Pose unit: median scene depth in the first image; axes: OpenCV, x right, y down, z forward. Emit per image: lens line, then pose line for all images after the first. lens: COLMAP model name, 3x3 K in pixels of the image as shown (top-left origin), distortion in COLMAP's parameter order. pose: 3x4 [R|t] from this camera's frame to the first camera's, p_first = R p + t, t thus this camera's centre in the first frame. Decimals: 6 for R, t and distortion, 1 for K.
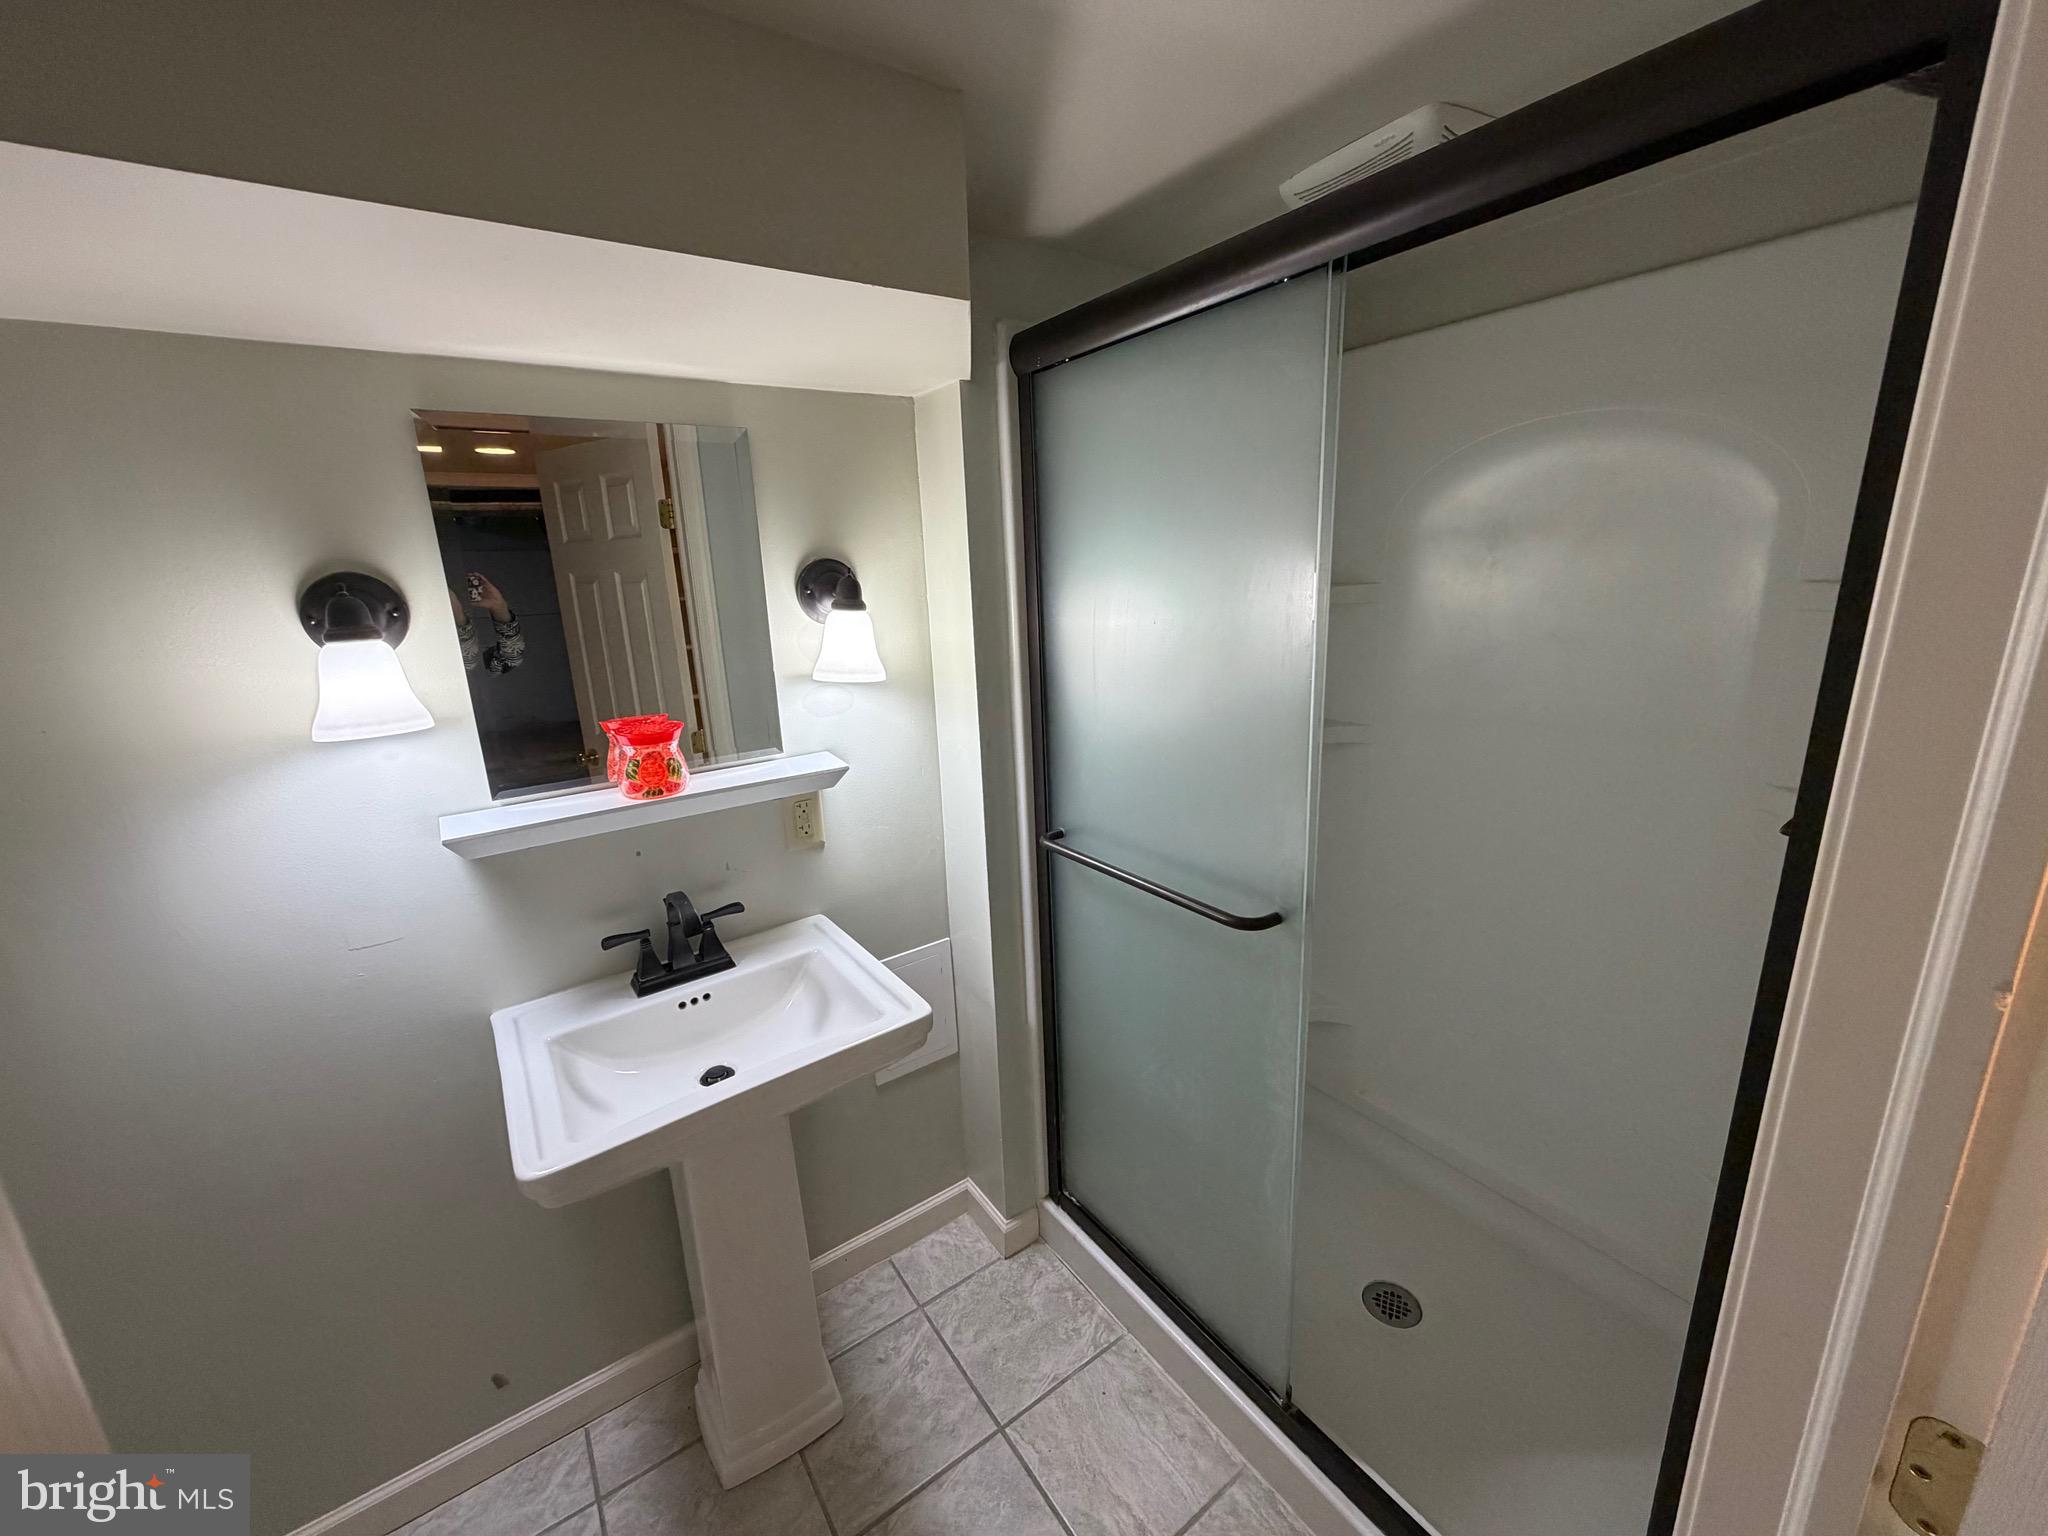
lens RADIAL K [[816.6, 0, 1023.3], [0, 816.6, 764.9], [0, 0, 1]] dist [0.000537, -0.000170]
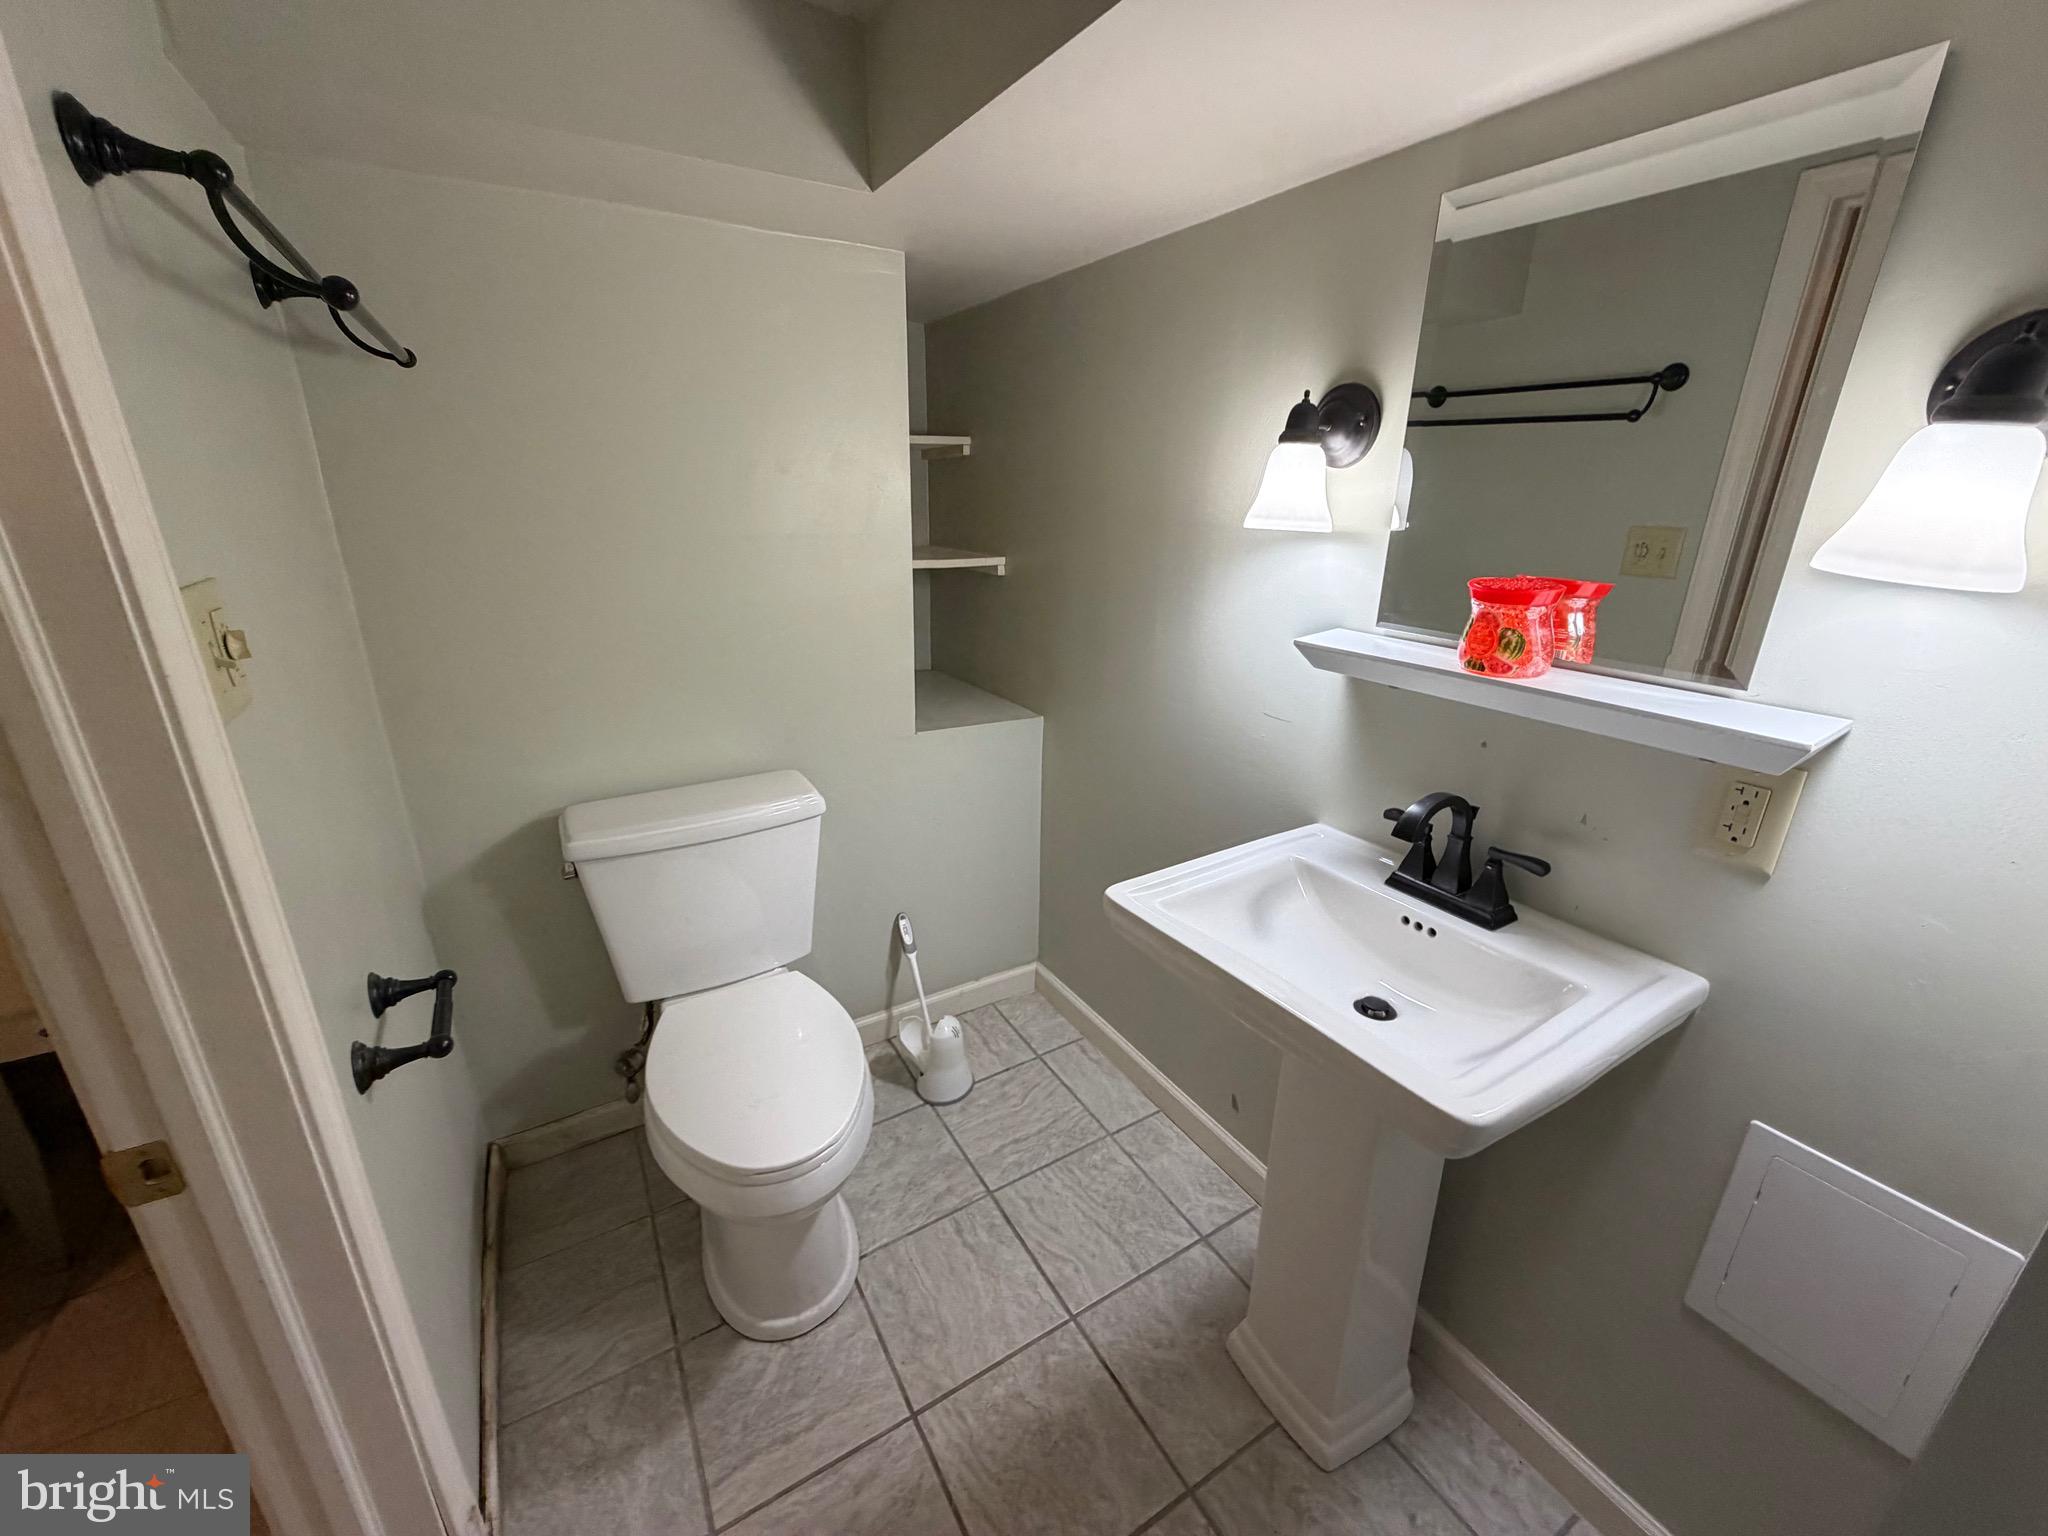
lens RADIAL K [[816.6, 0, 1023.1], [0, 816.6, 768.6], [0, 0, 1]] dist [0.000537, -0.000170]
pose [[-0.070532, 0.366305, -0.927818, 0.319690], [-0.254231, 0.892817, 0.371813, -0.053998], [0.964568, 0.262105, 0.030154, 0.538933]]
